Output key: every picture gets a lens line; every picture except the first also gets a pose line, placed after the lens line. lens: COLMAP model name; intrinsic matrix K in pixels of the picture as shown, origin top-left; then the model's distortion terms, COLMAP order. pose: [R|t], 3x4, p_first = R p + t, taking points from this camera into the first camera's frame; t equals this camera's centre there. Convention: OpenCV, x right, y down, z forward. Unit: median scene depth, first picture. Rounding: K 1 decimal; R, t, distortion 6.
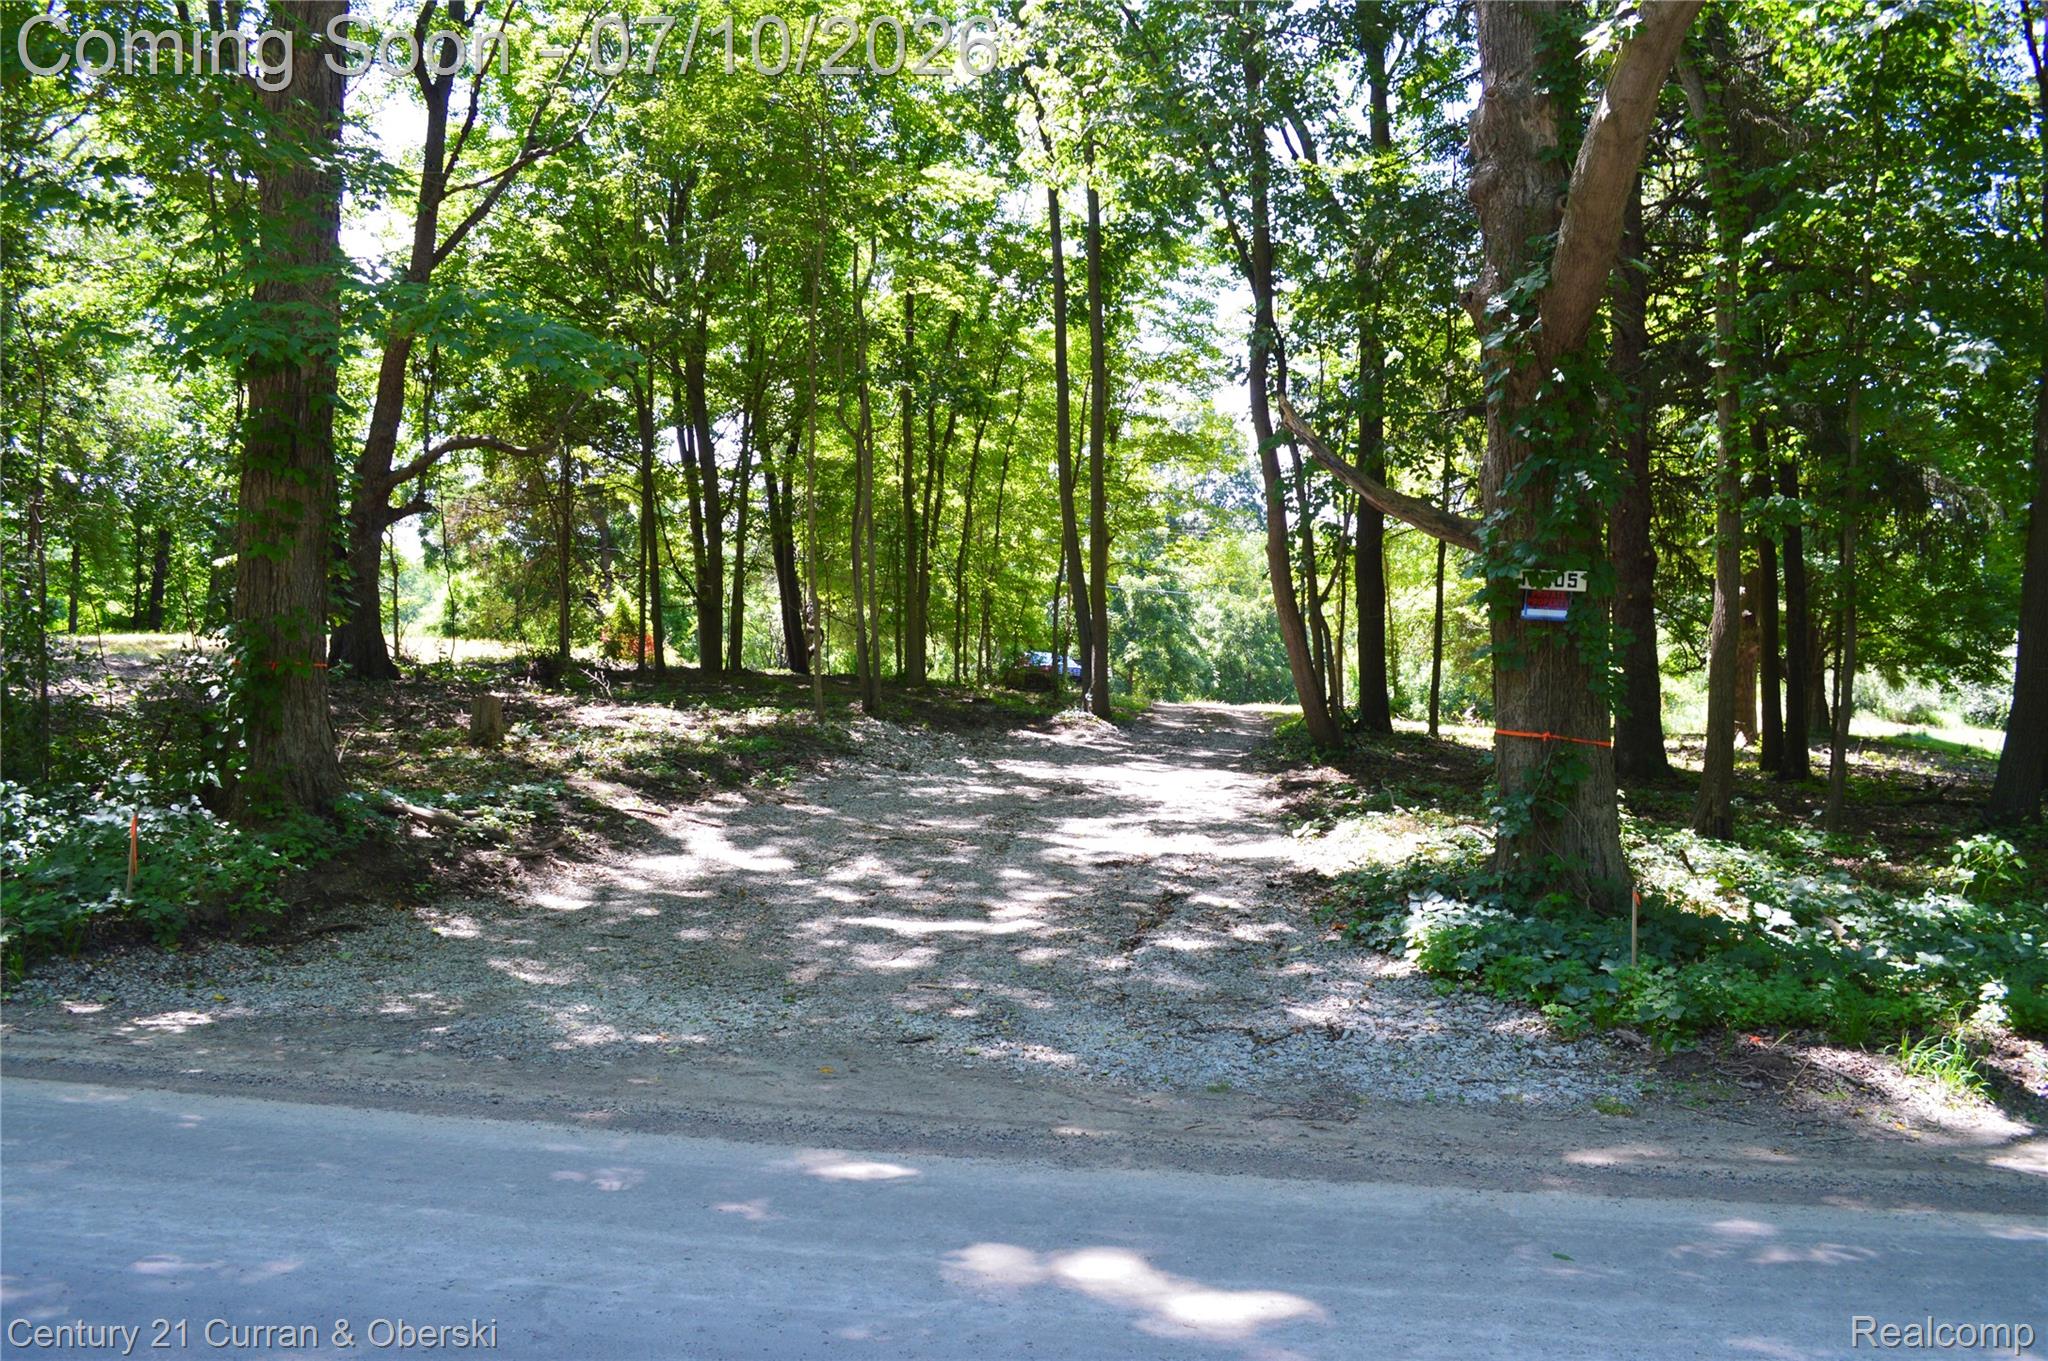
lens RADIAL K [[1642.5, 0, 1015.7], [0, 1642.5, 677.1], [0, 0, 1]] dist [-0.116073, -0.007415]
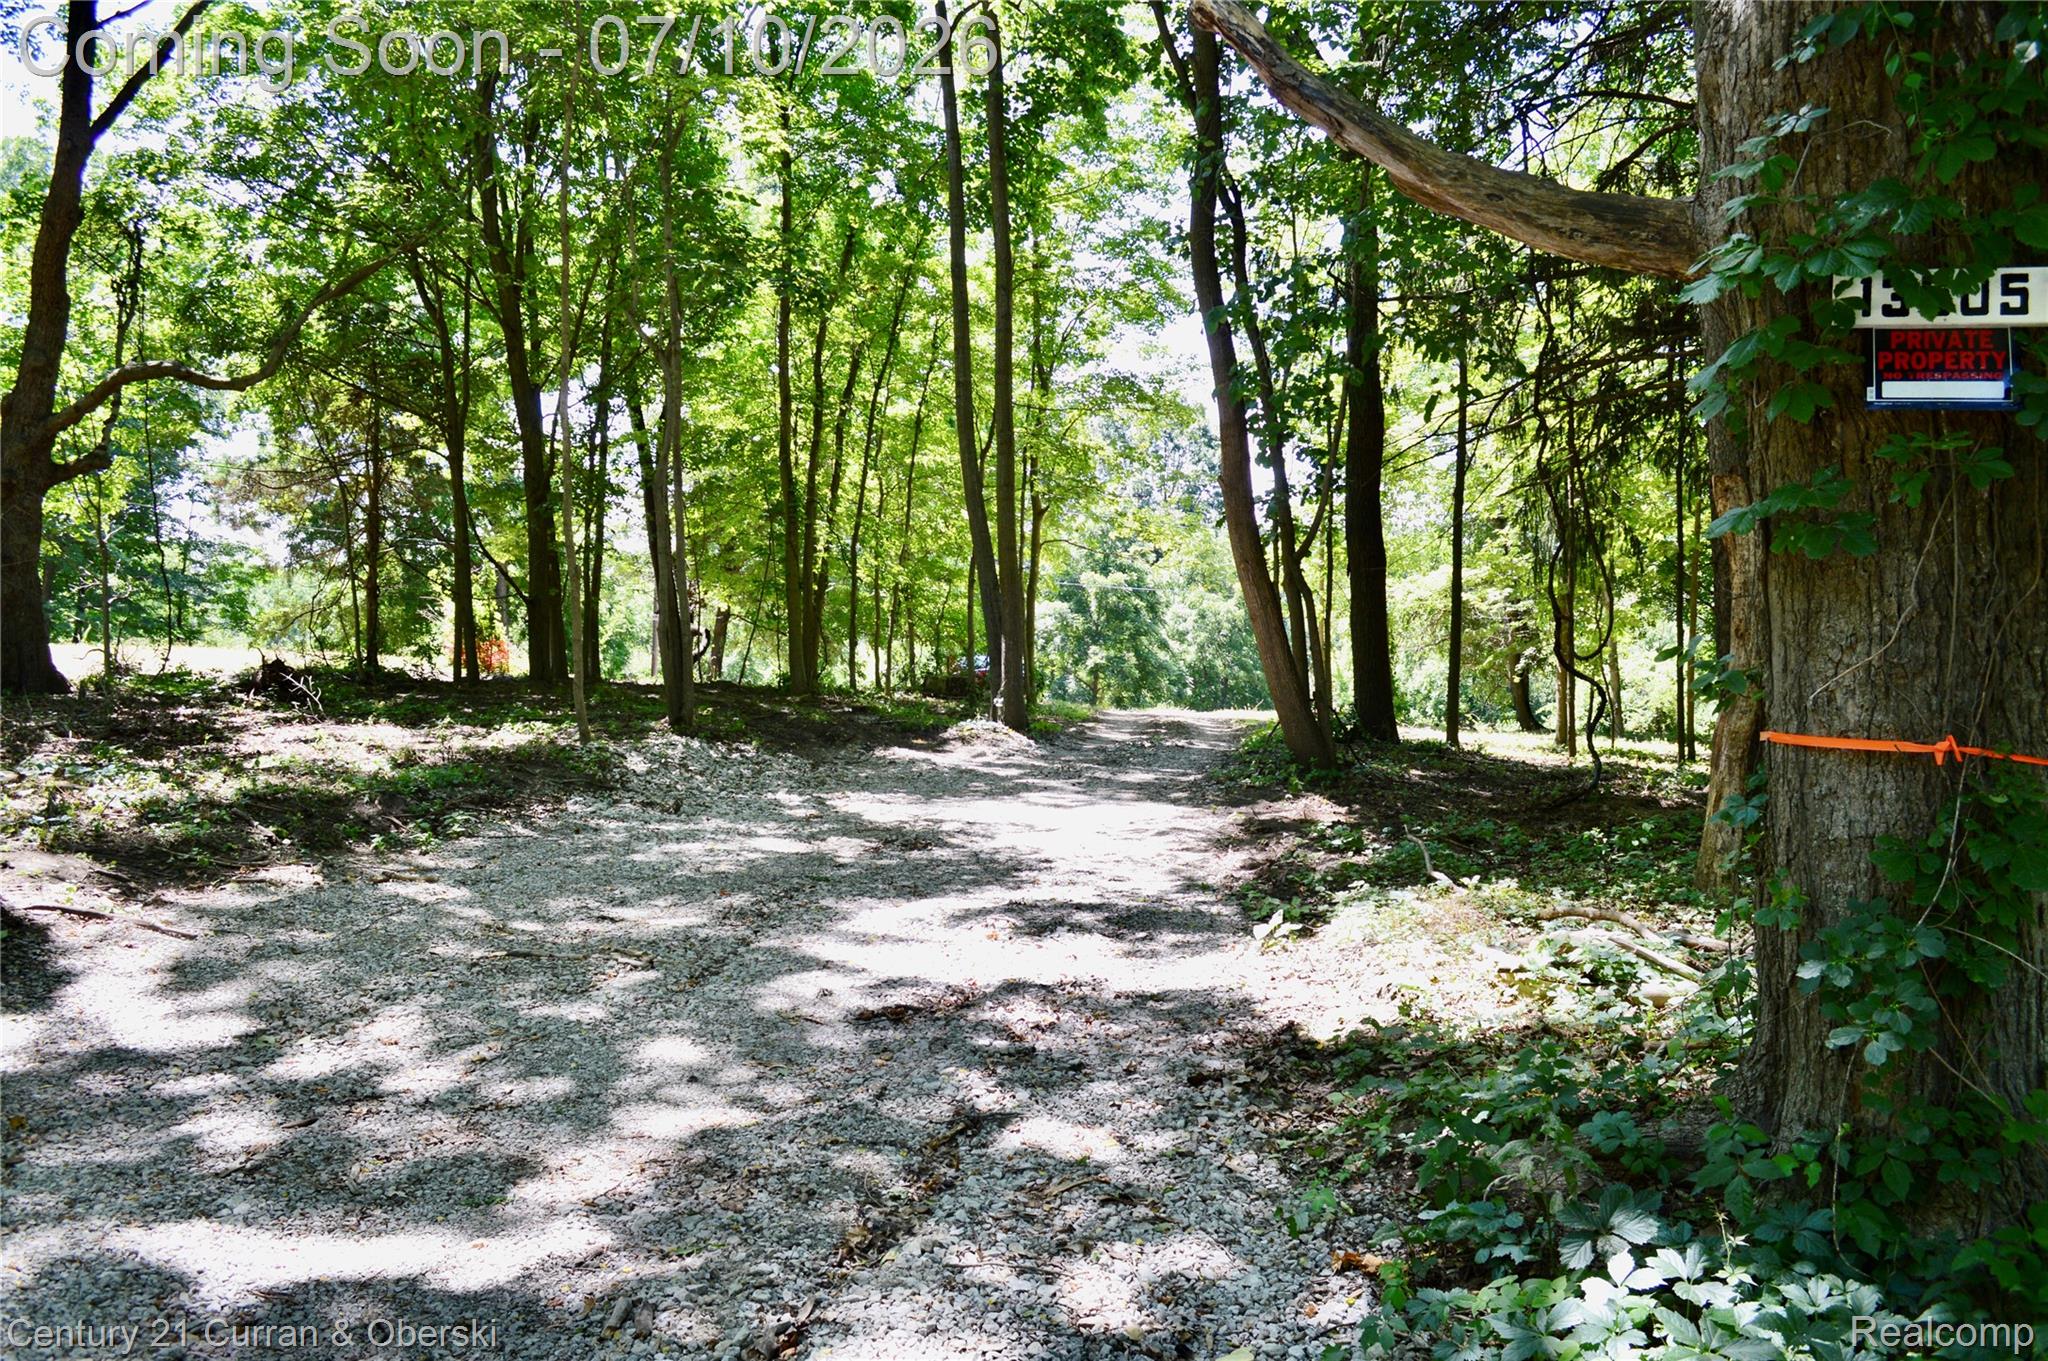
lens RADIAL K [[1642.5, 0, 1030.7], [0, 1642.5, 686.6], [0, 0, 1]] dist [-0.116073, -0.007415]
pose [[0.999688, -0.017066, 0.018254, 0.054170], [0.017122, 0.999849, -0.002914, 0.008575], [-0.018202, 0.003226, 0.999829, 0.284453]]
